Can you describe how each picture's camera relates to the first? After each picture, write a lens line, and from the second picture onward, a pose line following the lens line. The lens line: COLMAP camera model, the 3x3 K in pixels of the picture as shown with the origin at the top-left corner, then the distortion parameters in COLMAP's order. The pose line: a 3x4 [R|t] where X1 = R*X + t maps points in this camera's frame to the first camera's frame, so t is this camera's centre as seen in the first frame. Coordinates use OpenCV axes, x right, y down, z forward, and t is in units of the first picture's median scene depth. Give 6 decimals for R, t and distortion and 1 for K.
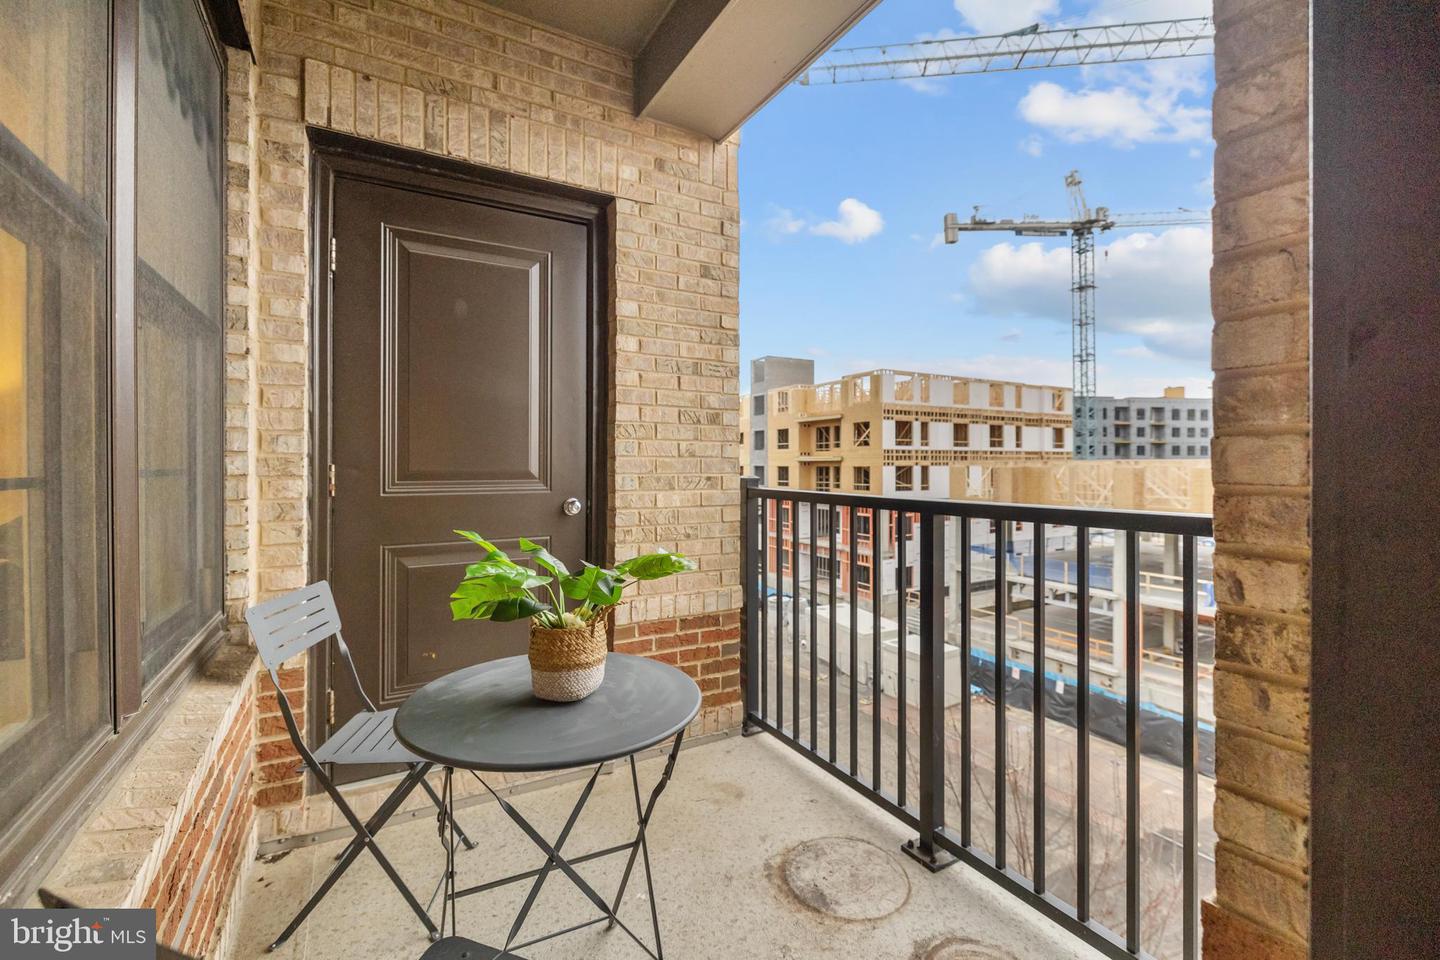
lens RADIAL K [[613.6, 0, 697.7], [0, 613.6, 449.0], [0, 0, 1]] dist [0.000133, 0.000728]
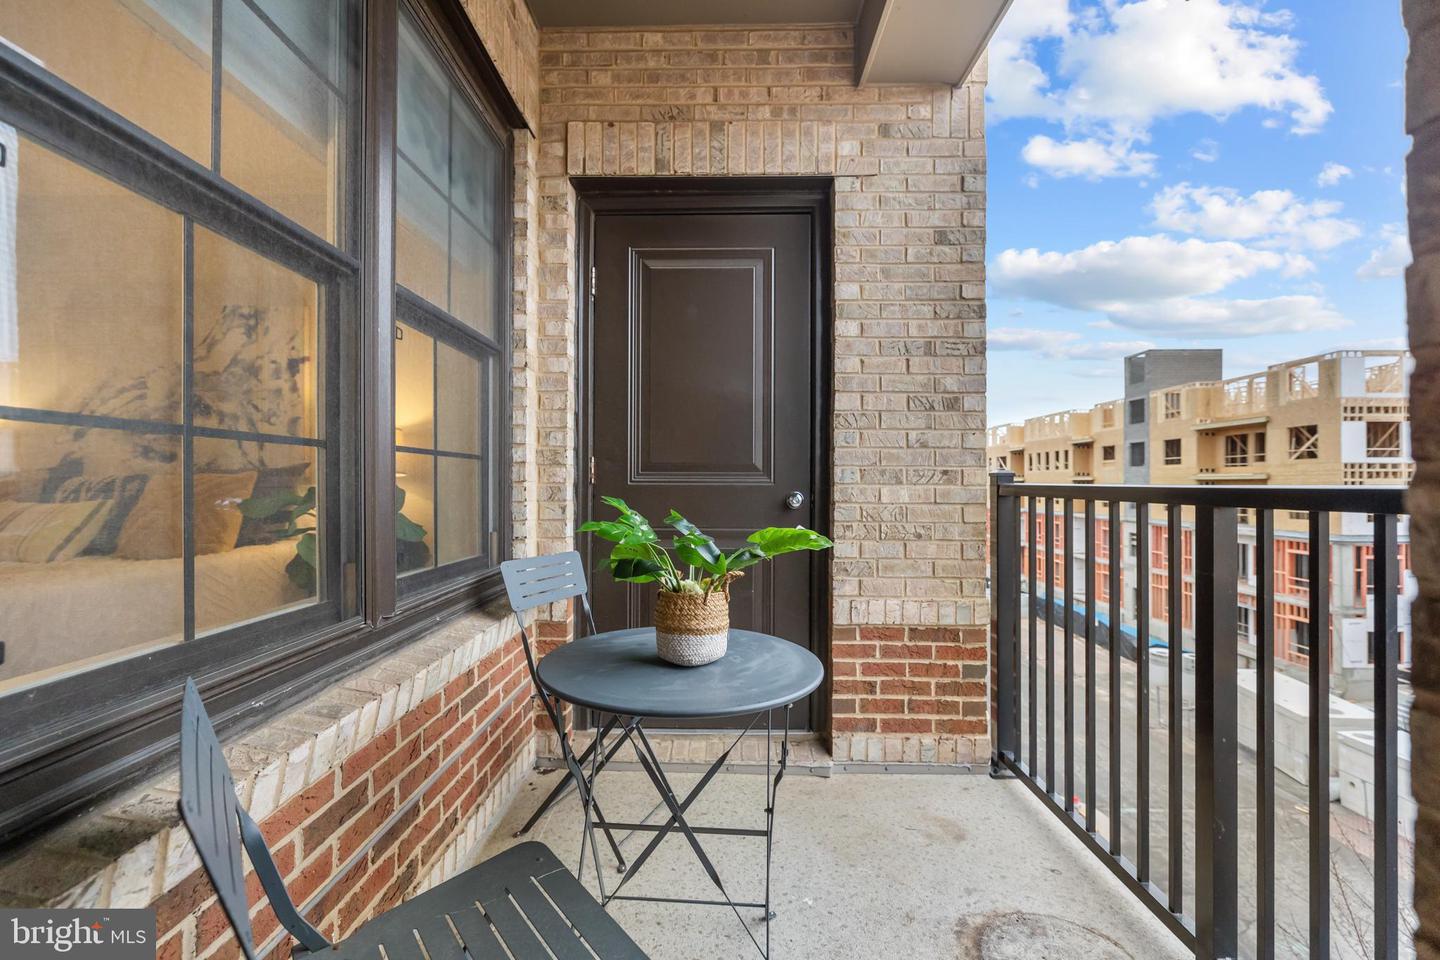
lens RADIAL K [[613.6, 0, 713.5], [0, 613.6, 469.4], [0, 0, 1]] dist [0.000133, 0.000728]
pose [[0.862185, -0.004992, -0.506570, 0.192780], [0.003290, 0.999986, -0.004256, 0.050805], [0.506583, 0.002003, 0.862189, 0.083118]]
